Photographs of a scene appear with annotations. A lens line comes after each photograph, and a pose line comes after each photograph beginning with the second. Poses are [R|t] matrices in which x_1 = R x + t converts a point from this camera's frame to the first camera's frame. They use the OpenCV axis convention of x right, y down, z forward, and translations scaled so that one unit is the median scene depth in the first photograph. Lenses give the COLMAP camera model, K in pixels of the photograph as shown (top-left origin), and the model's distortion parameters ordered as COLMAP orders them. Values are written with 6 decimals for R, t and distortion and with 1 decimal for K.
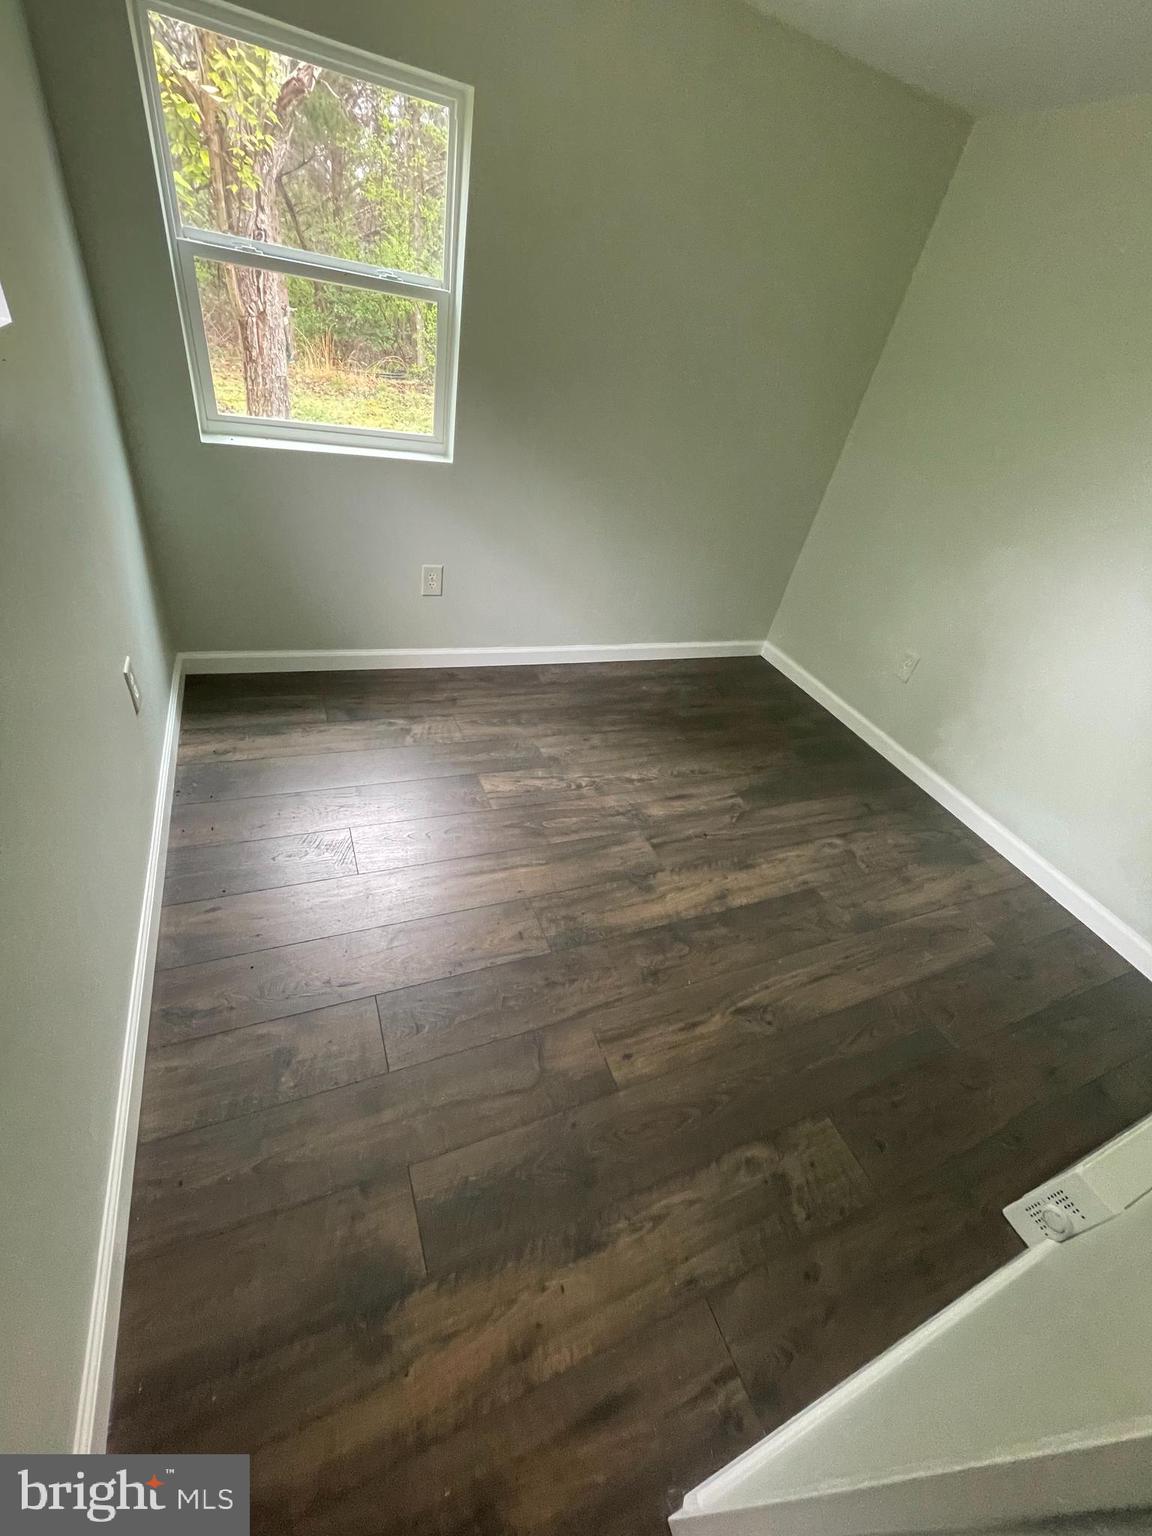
lens RADIAL K [[618.1, 0, 576.0], [0, 618.1, 768.0], [0, 0, 1]] dist [-0.002496, -0.000845]
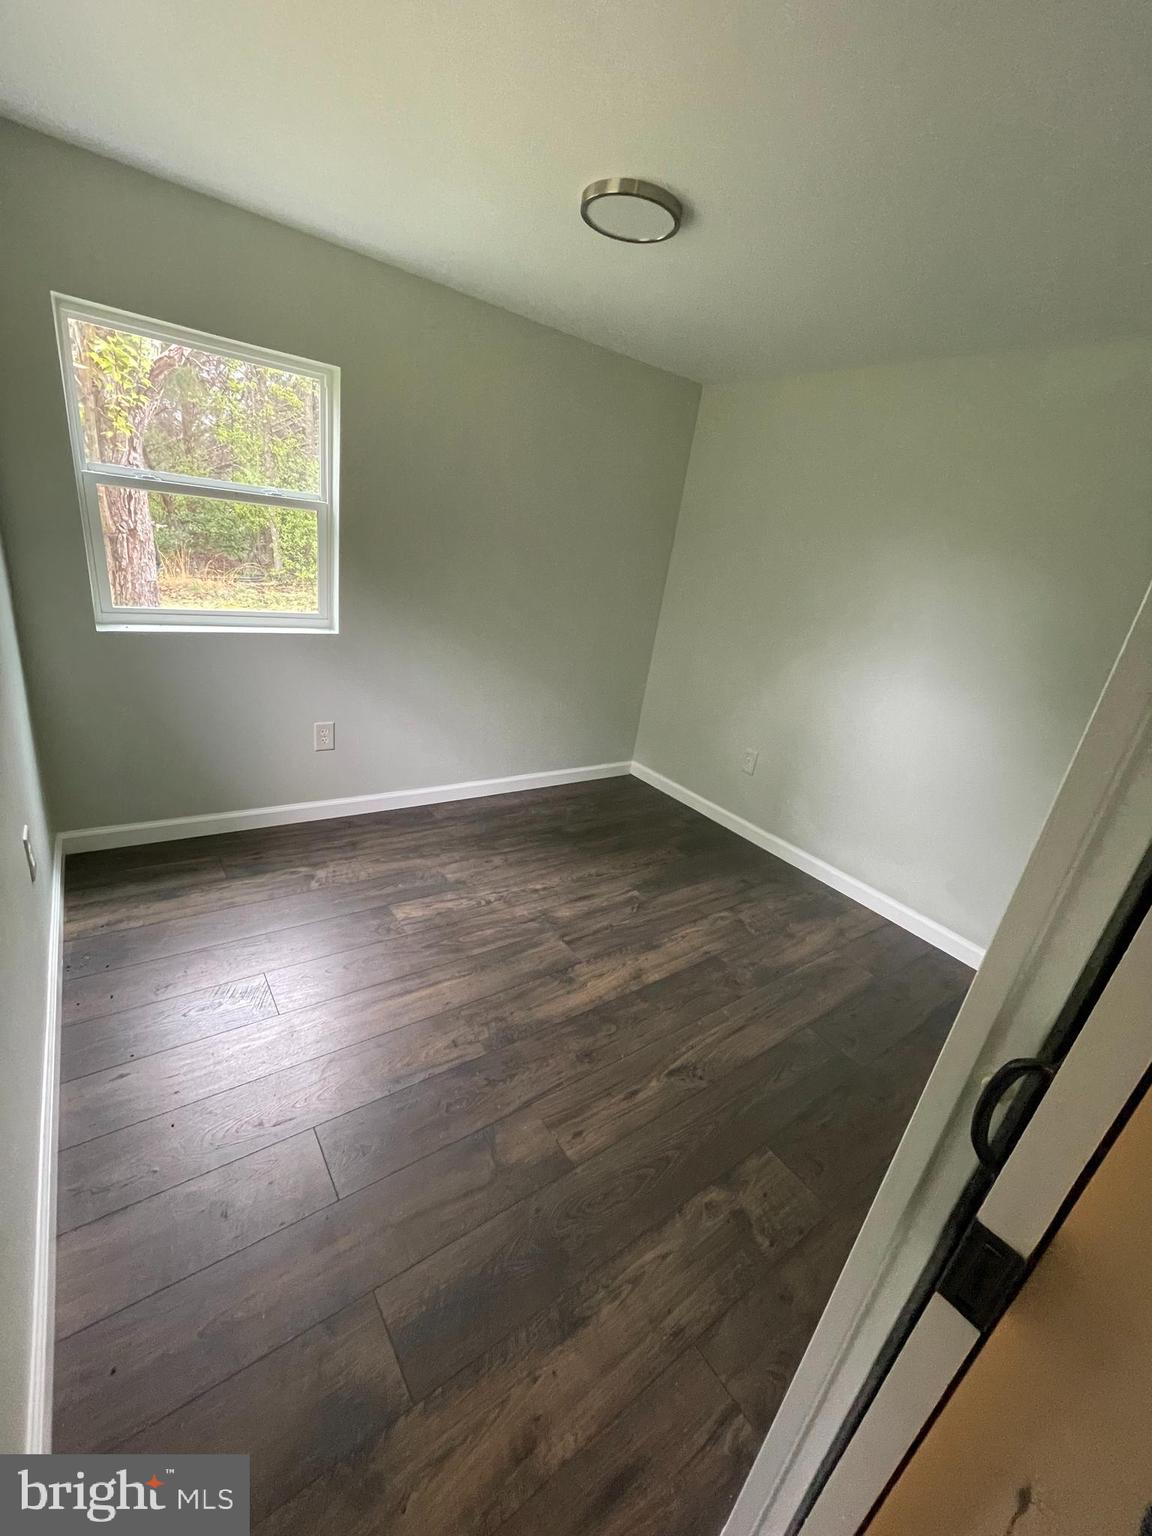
lens RADIAL K [[620.3, 0, 576.0], [0, 620.3, 768.0], [0, 0, 1]] dist [-0.002427, -0.000367]
pose [[0.972038, -0.122924, 0.200078, -0.033978], [0.169167, 0.957505, -0.233594, 0.084616], [-0.162862, 0.260909, 0.951527, -0.092315]]
